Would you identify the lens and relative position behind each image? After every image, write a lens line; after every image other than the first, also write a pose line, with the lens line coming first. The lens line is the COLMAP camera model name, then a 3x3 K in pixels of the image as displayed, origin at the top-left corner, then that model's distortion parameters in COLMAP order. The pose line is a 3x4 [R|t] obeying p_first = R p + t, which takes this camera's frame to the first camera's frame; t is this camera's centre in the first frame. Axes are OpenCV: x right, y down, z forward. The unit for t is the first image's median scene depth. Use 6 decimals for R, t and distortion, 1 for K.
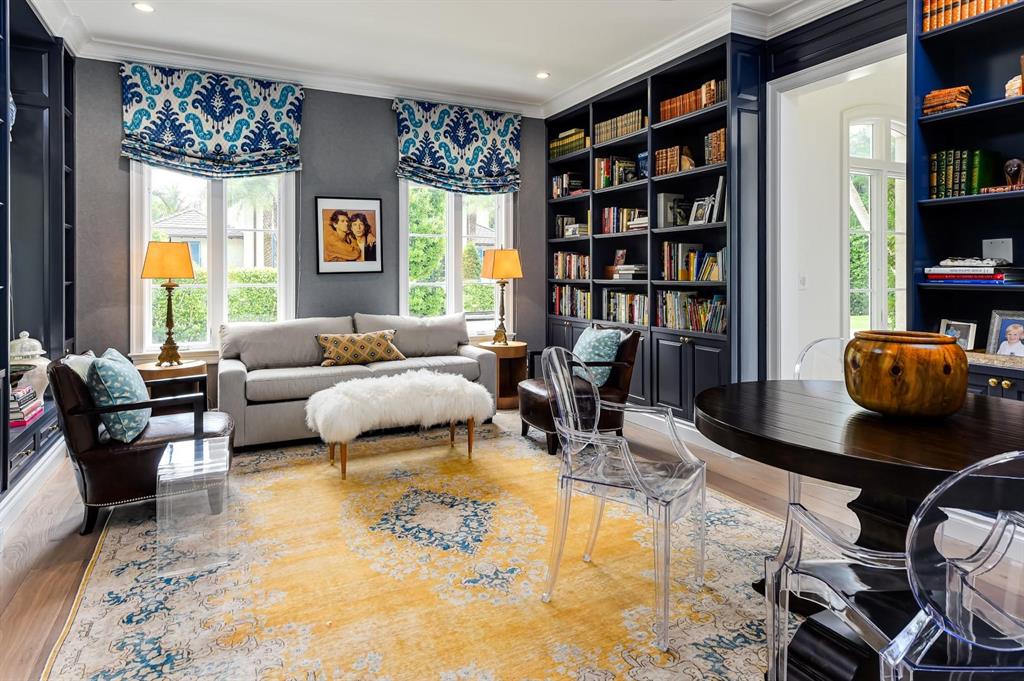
lens RADIAL K [[598.4, 0, 512.2], [0, 598.4, 286.2], [0, 0, 1]] dist [0.021740, -0.000458]
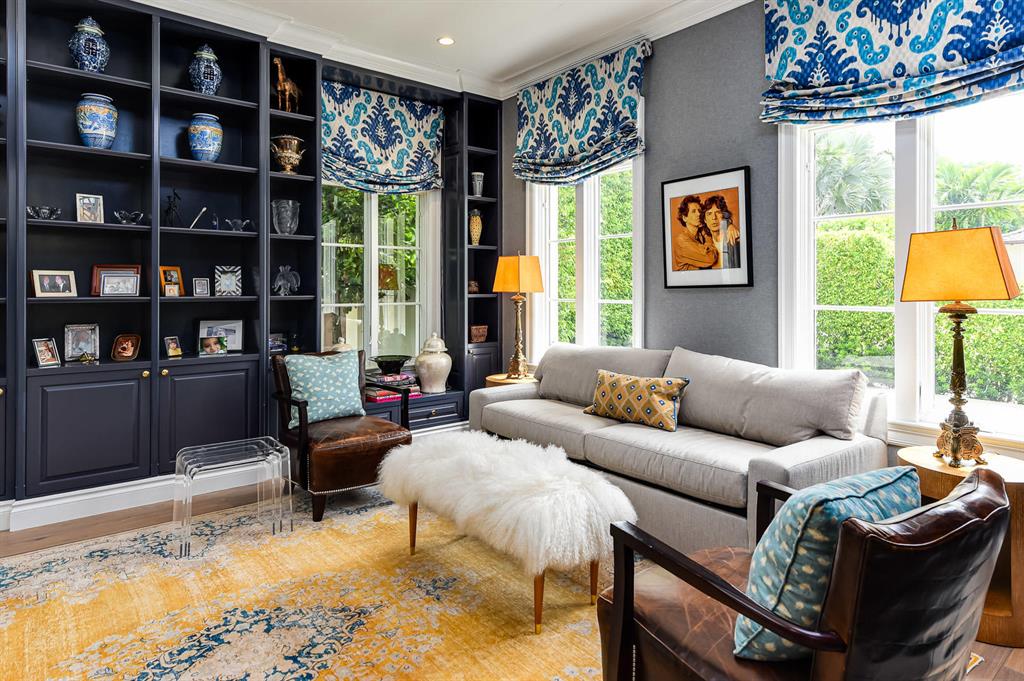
lens RADIAL K [[598.4, 0, 512.2], [0, 598.4, 286.2], [0, 0, 1]] dist [0.021740, -0.000458]
pose [[0.204119, 0.004084, -0.978937, 0.372308], [-0.020487, 0.999790, -0.000101, -0.019898], [0.978732, 0.020076, 0.204160, 0.710372]]
